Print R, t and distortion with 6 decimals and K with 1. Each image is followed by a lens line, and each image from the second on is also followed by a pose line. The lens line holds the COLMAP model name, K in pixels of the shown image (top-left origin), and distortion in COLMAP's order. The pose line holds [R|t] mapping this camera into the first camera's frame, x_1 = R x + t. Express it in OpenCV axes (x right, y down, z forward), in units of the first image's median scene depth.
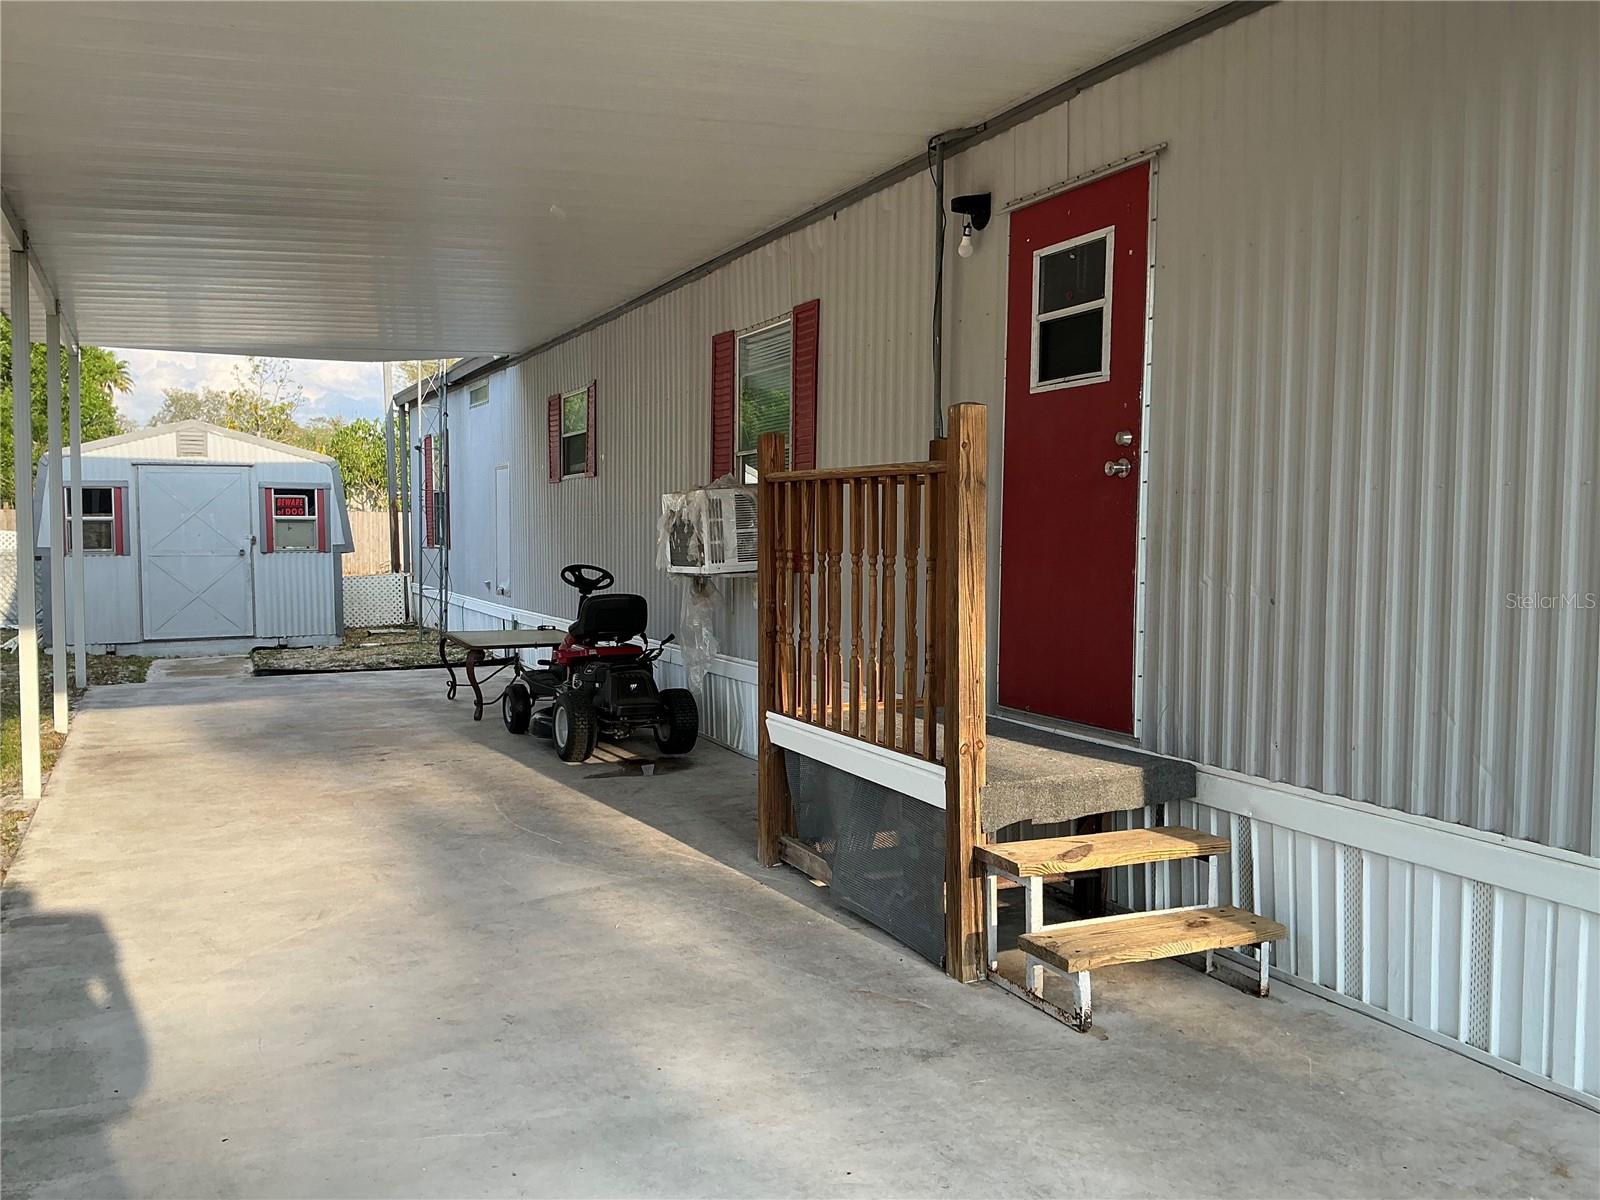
lens RADIAL K [[1322.6, 0, 800.0], [0, 1322.6, 600.0], [0, 0, 1]] dist [0.156896, -0.319128]
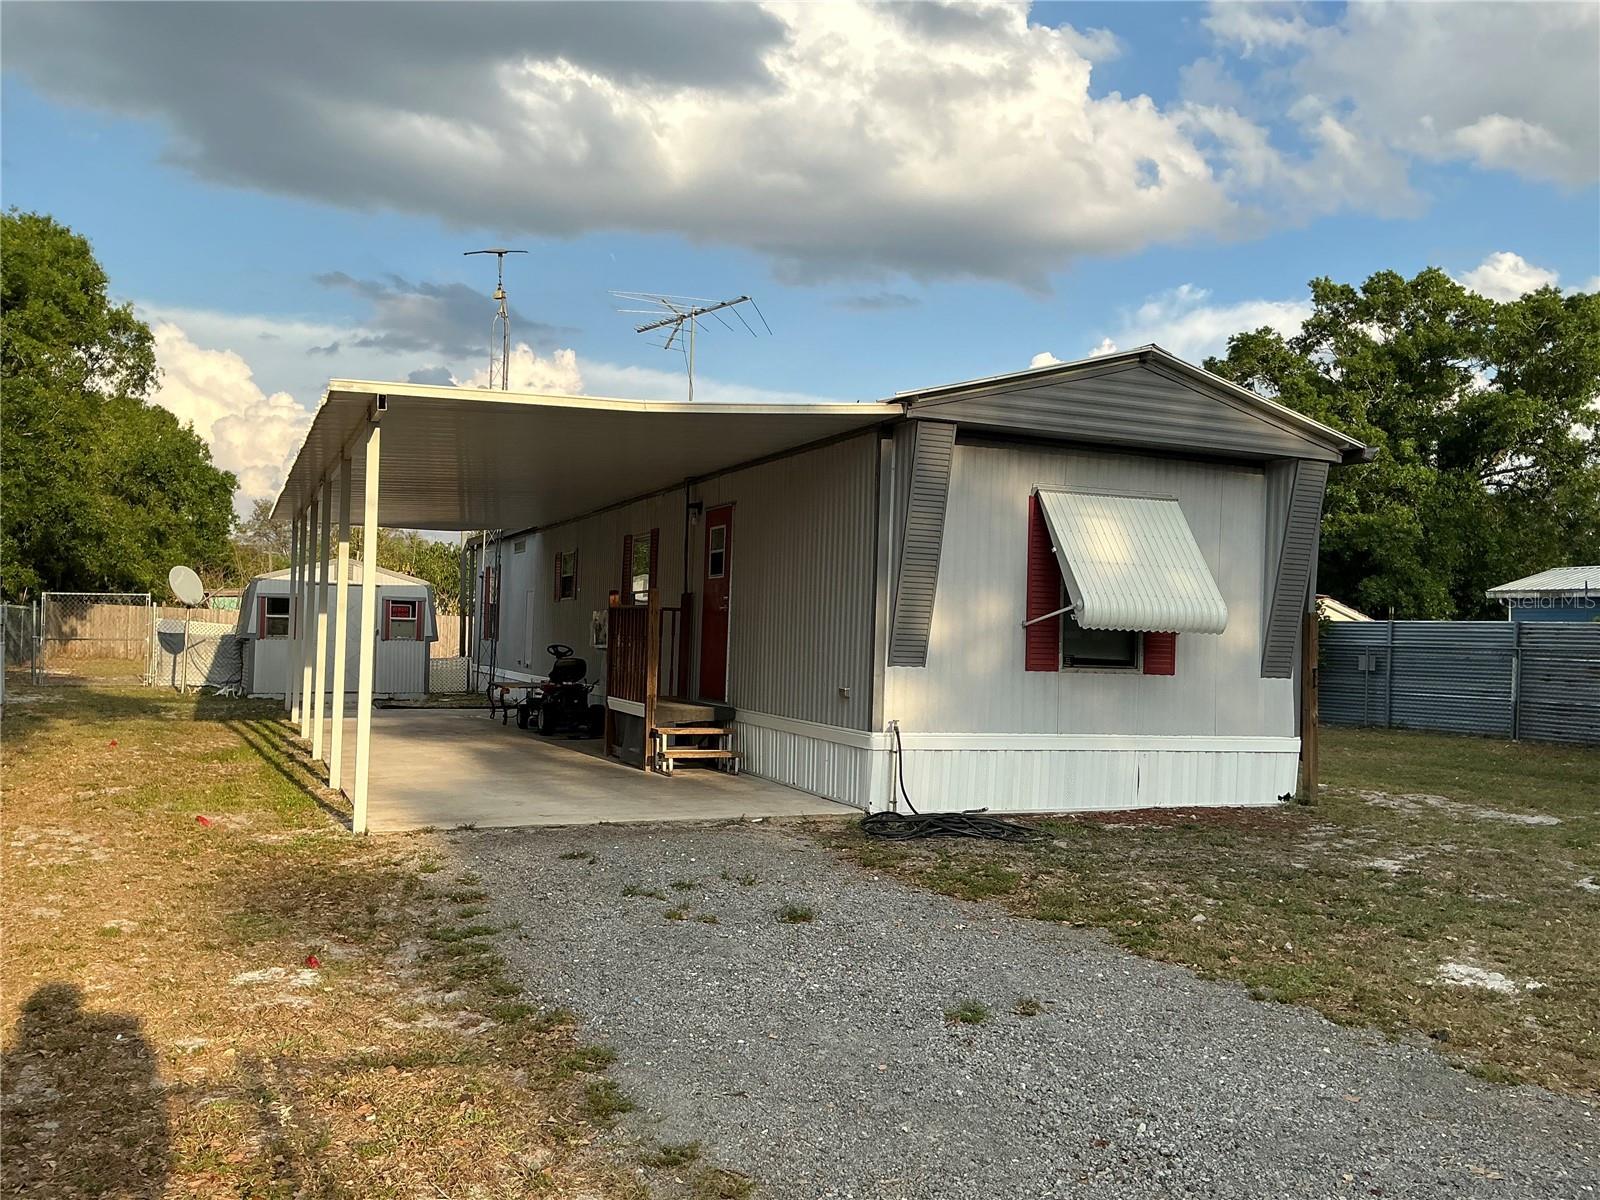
lens RADIAL K [[1322.6, 0, 800.0], [0, 1322.6, 600.0], [0, 0, 1]] dist [0.156896, -0.319128]
pose [[0.998817, 0.025080, -0.041662, 0.182408], [-0.028524, 0.996037, -0.084238, 0.041834], [0.039384, 0.085327, 0.995574, -0.639951]]
